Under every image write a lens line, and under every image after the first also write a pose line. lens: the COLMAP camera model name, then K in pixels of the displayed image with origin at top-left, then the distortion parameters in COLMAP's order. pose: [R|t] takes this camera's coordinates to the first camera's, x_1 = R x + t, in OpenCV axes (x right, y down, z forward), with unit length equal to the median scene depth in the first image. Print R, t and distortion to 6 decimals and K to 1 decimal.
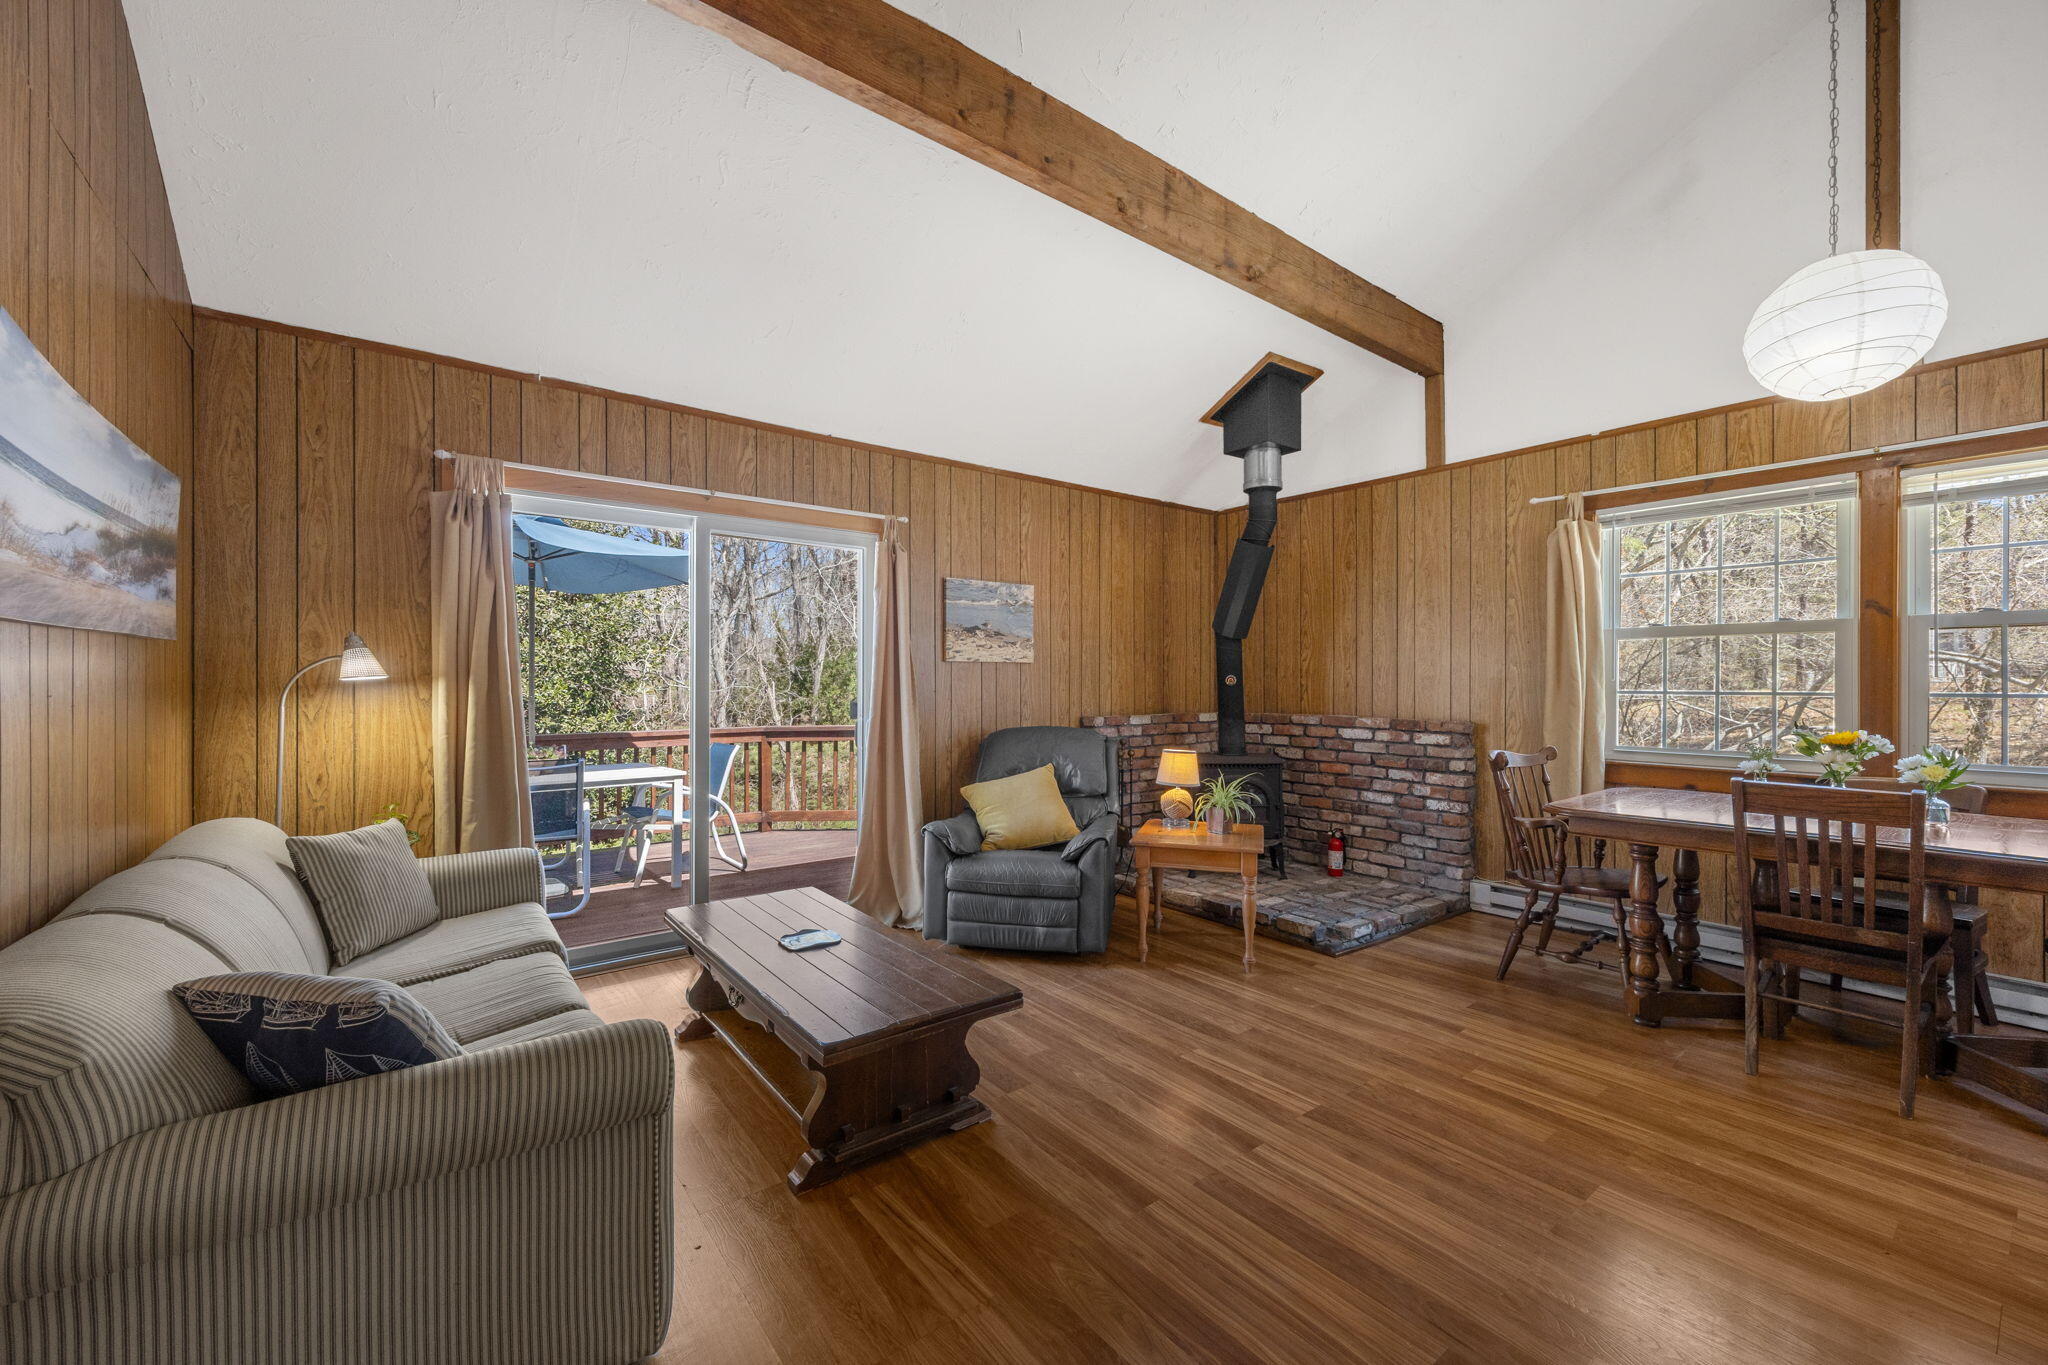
lens RADIAL K [[804.4, 0, 1020.2], [0, 804.4, 683.9], [0, 0, 1]] dist [0.000346, -0.000184]
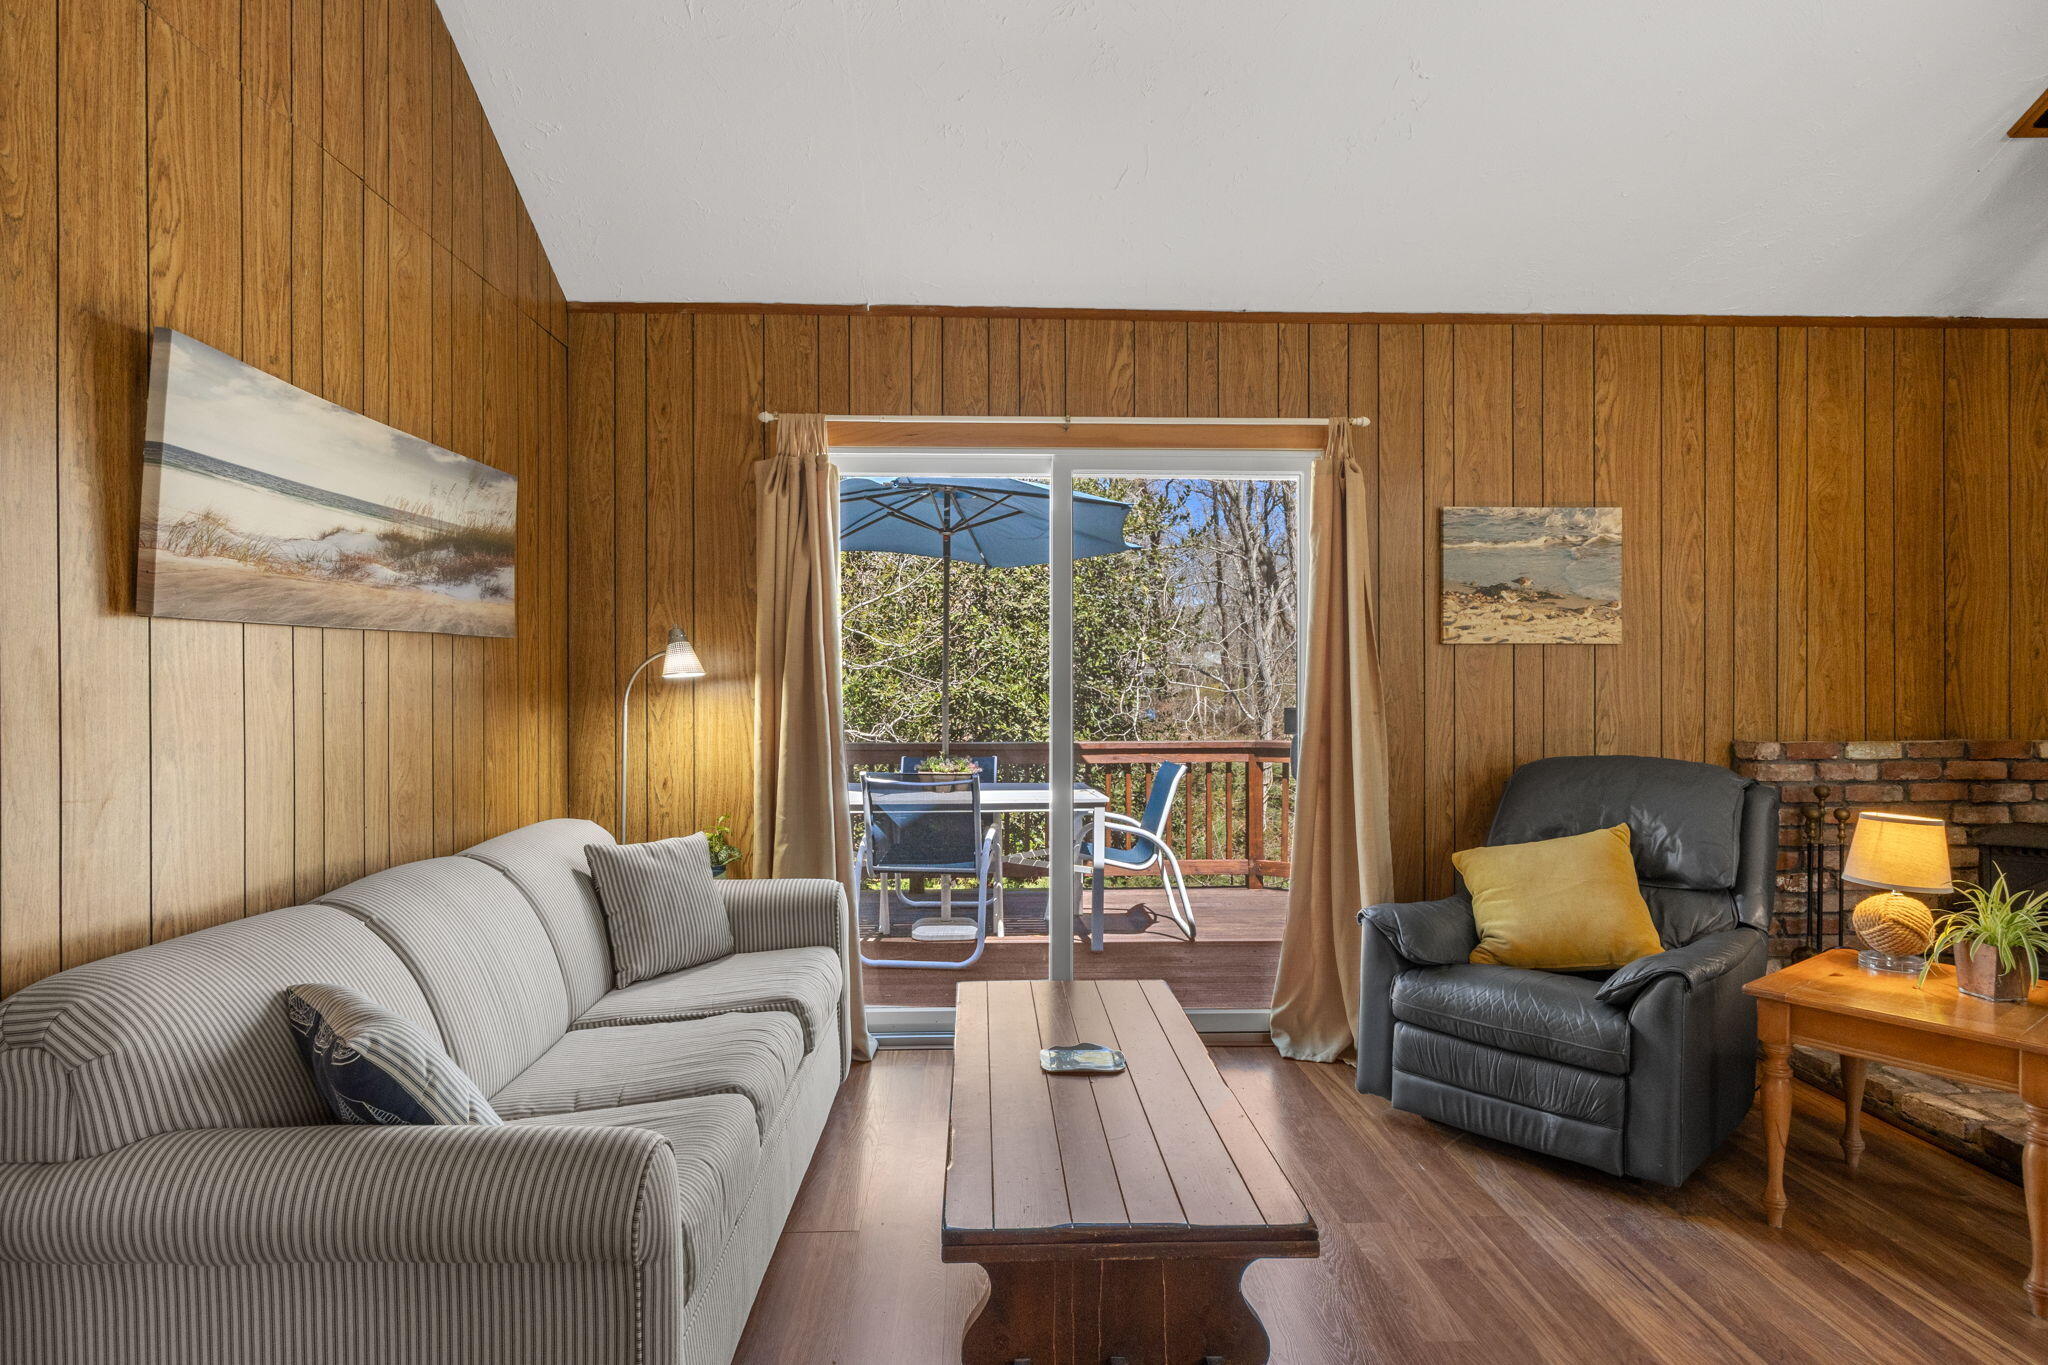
lens RADIAL K [[1117.8, 0, 1014.7], [0, 1117.8, 684.1], [0, 0, 1]] dist [-0.006022, 0.000241]
pose [[0.813092, 0.001328, -0.582134, 0.139285], [0.000456, 0.999996, 0.002918, -0.000274], [0.582135, -0.002638, 0.813088, 0.120329]]
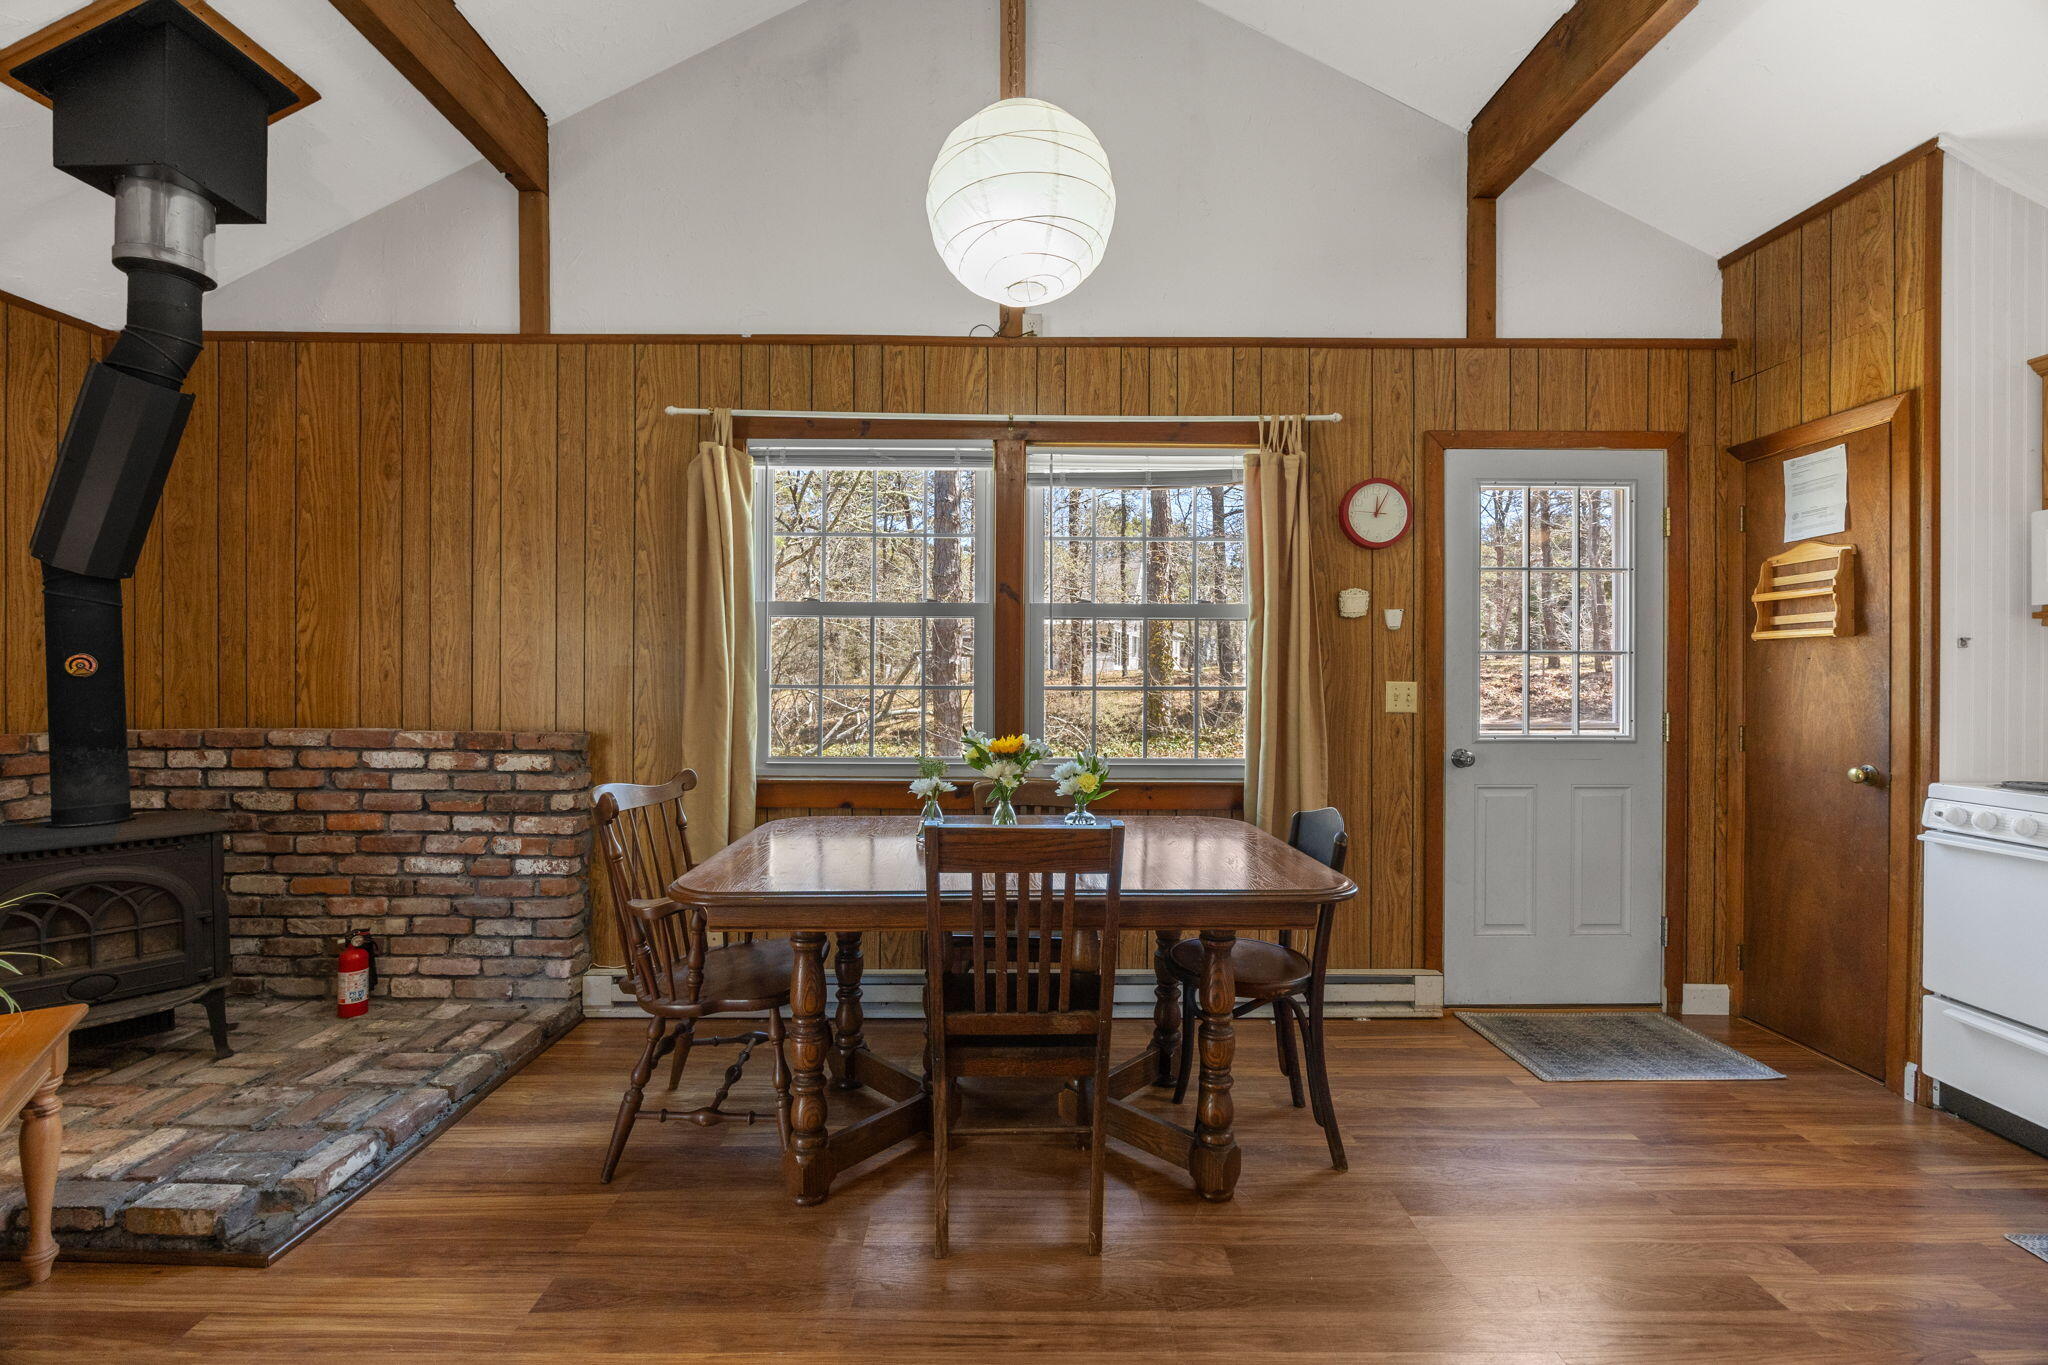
lens RADIAL K [[854.2, 0, 1014.4], [0, 854.2, 677.6], [0, 0, 1]] dist [-0.012290, 0.000361]
pose [[0.601360, -0.000724, 0.798978, 0.218539], [-0.003349, 0.999989, 0.003427, -0.000827], [-0.798971, -0.004737, 0.601351, 0.305165]]
